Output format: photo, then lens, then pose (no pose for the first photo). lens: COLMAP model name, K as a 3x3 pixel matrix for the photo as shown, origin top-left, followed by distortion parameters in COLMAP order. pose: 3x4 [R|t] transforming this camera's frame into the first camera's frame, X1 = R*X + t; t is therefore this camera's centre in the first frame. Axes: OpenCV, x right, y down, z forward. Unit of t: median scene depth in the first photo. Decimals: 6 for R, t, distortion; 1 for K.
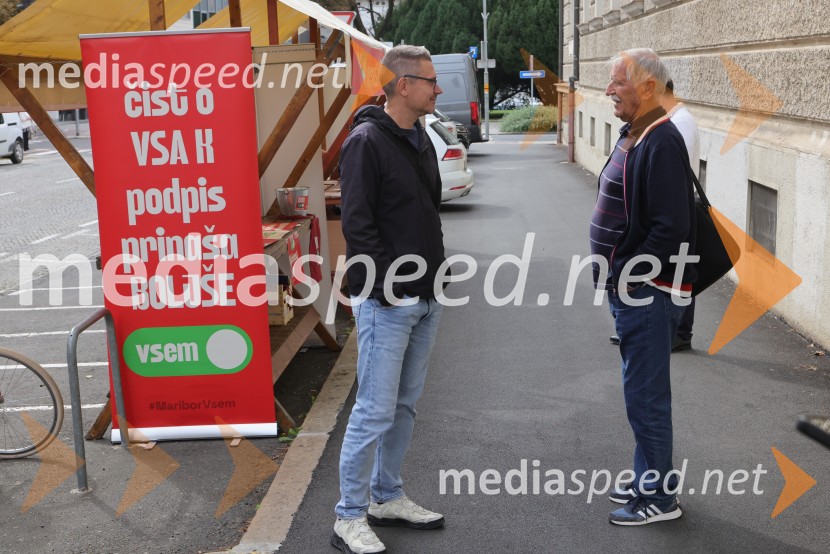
lens RADIAL K [[1317.6, 0, 415.8], [0, 1317.6, 276.3], [0, 0, 1]] dist [0.027527, 0.000000]
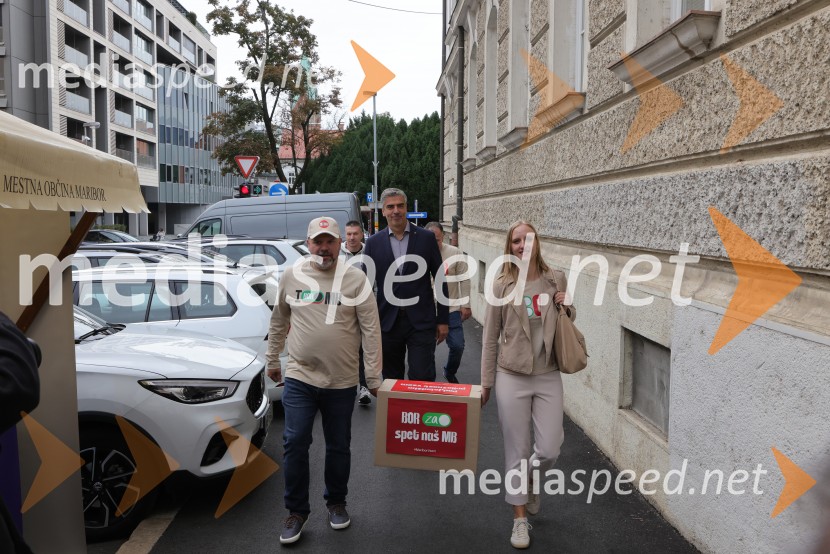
lens RADIAL K [[773.7, 0, 417.4], [0, 773.7, 280.3], [0, 0, 1]] dist [0.008683, 0.000000]
pose [[0.996009, 0.021023, 0.086740, 0.043023], [-0.014667, 0.997204, -0.073273, -0.062744], [-0.088038, 0.071708, 0.993533, 0.444227]]
